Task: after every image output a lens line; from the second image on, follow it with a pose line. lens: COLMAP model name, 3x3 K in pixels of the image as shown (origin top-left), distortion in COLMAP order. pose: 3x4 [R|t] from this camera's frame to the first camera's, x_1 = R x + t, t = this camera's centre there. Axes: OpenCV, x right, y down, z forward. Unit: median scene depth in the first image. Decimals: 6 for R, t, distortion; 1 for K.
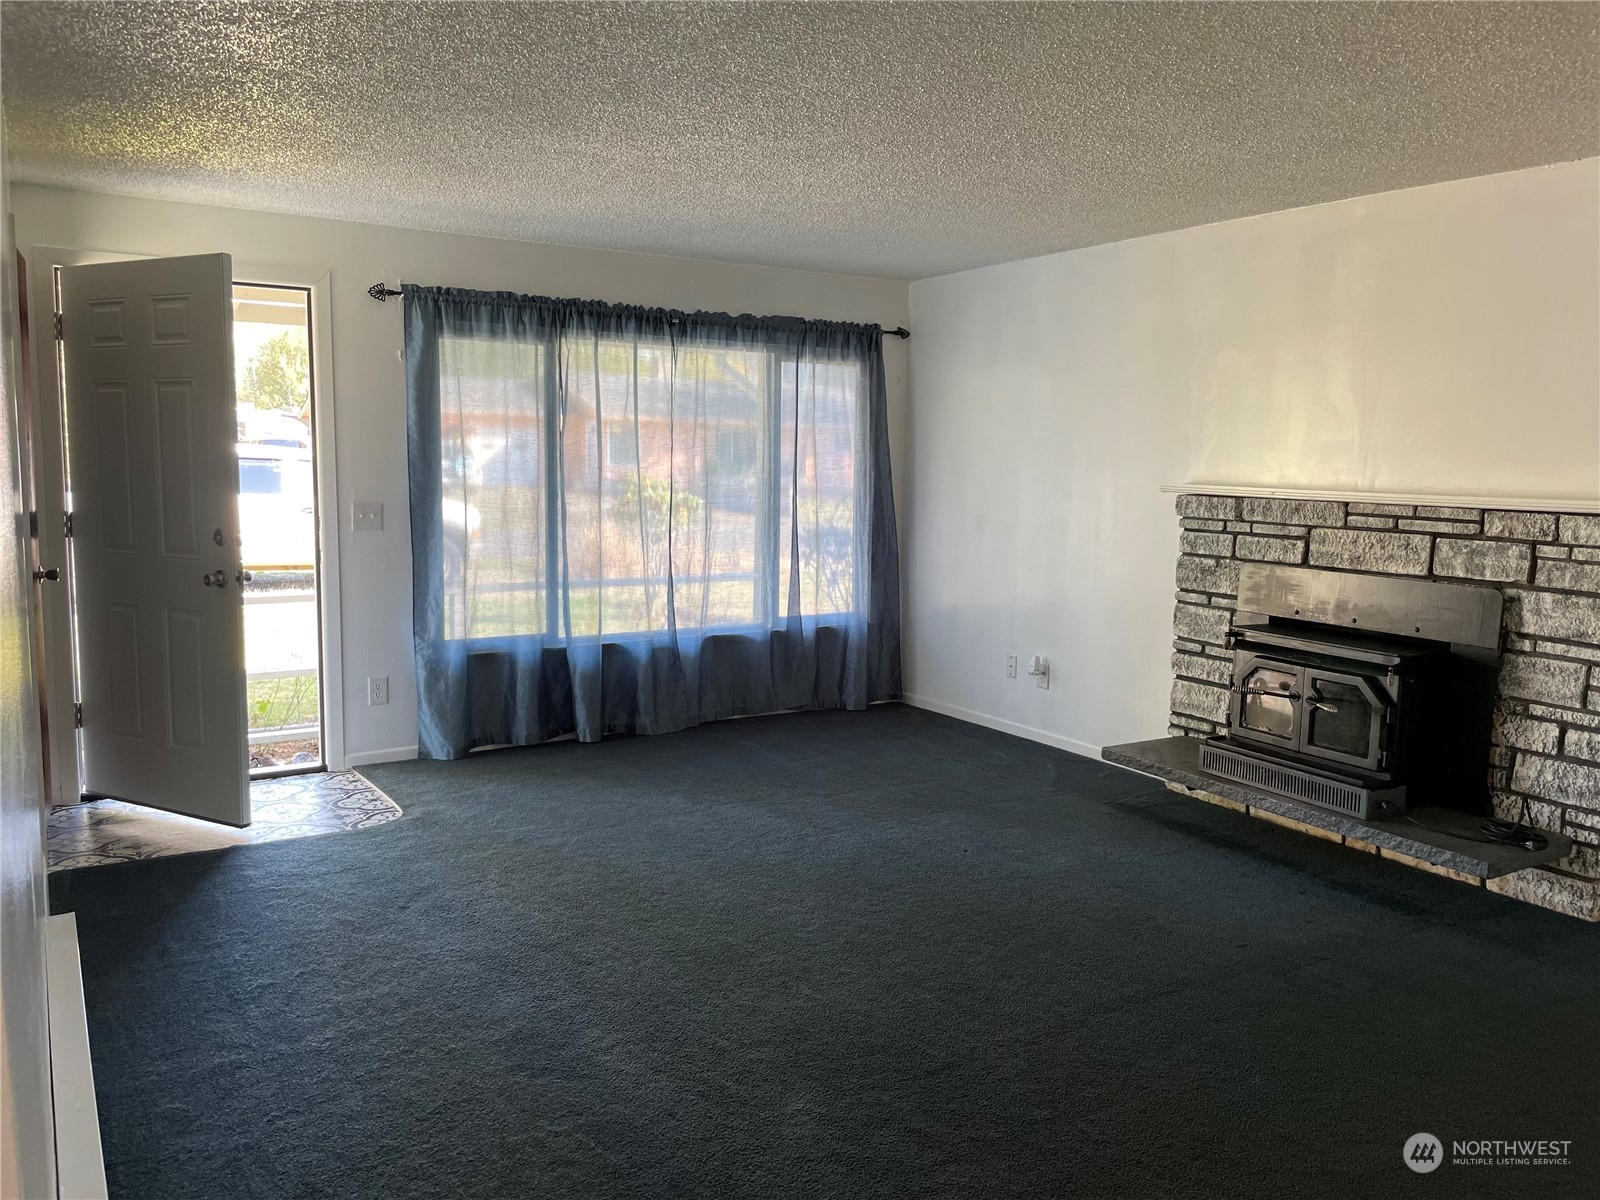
lens RADIAL K [[1210.2, 0, 801.1], [0, 1210.2, 602.7], [0, 0, 1]] dist [0.062490, -0.094008]
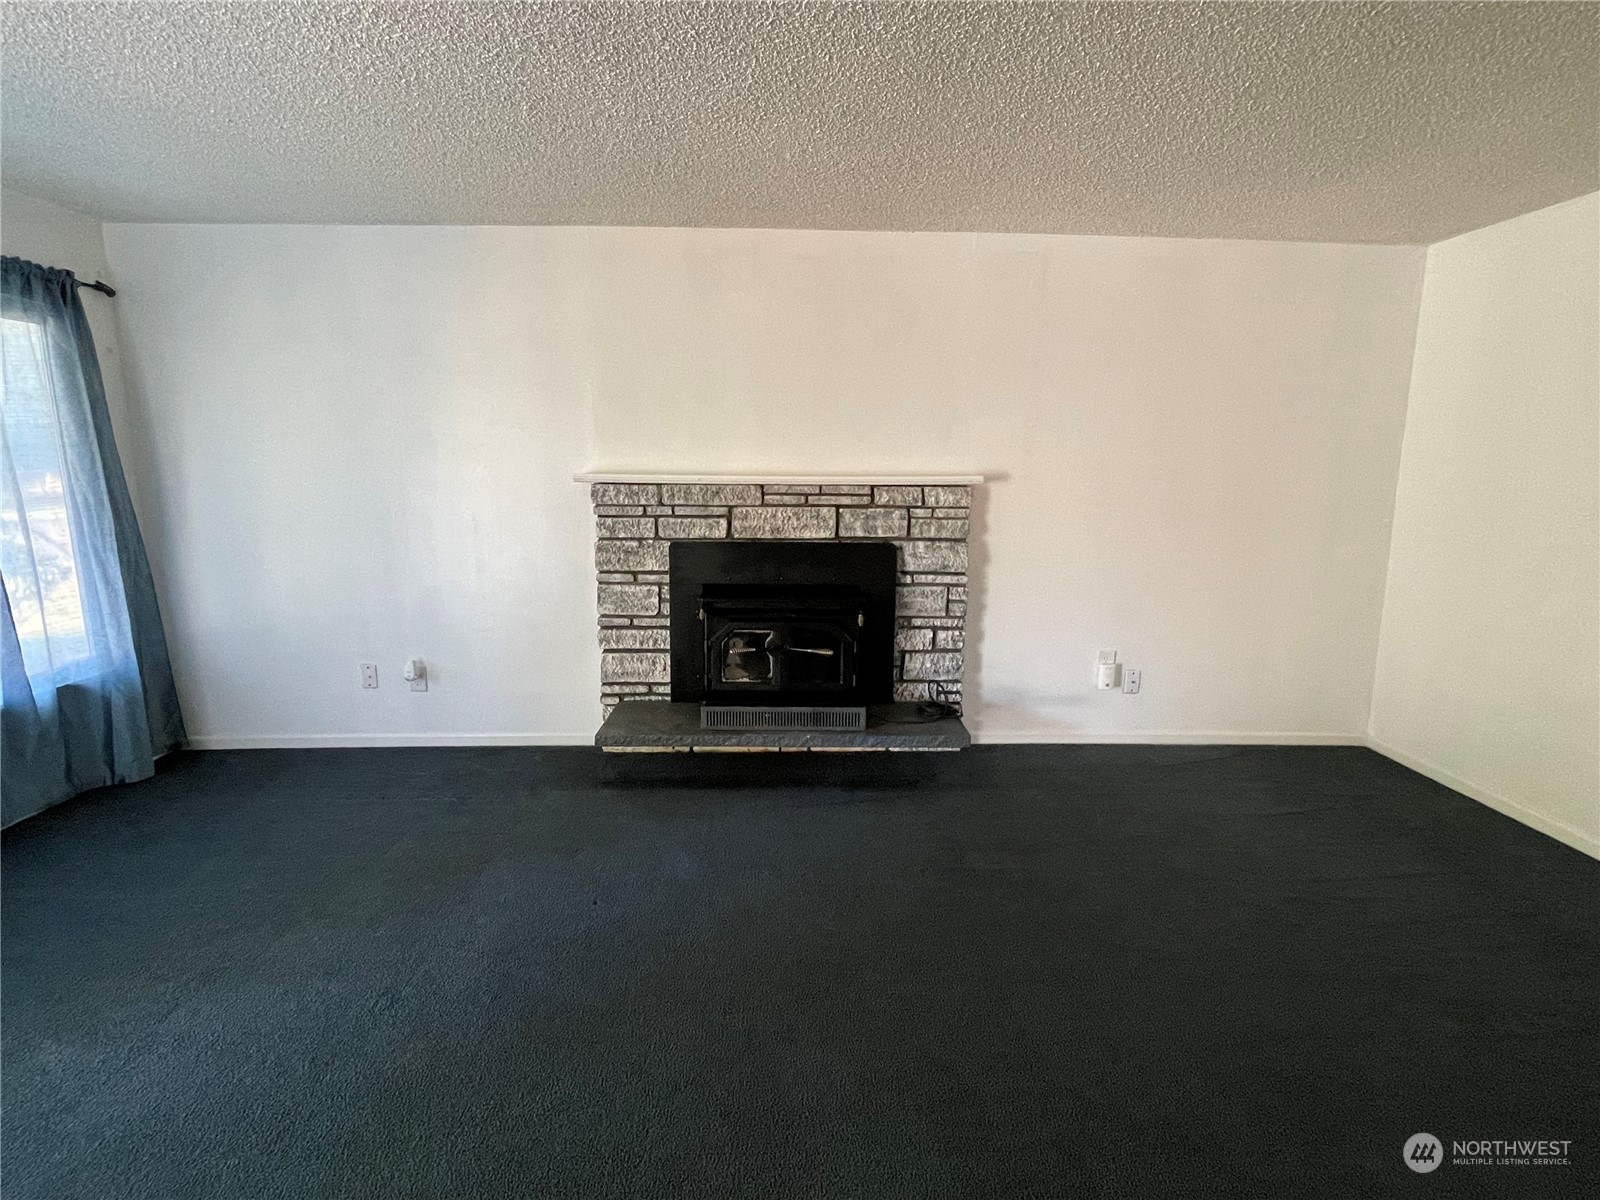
lens RADIAL K [[790.2, 0, 800.0], [0, 790.2, 594.7], [0, 0, 1]] dist [0.002164, 0.000005]
pose [[0.501519, -0.157578, 0.850675, -0.223572], [0.110179, 0.986900, 0.117855, -0.059931], [-0.858102, 0.034620, 0.512311, 0.539041]]
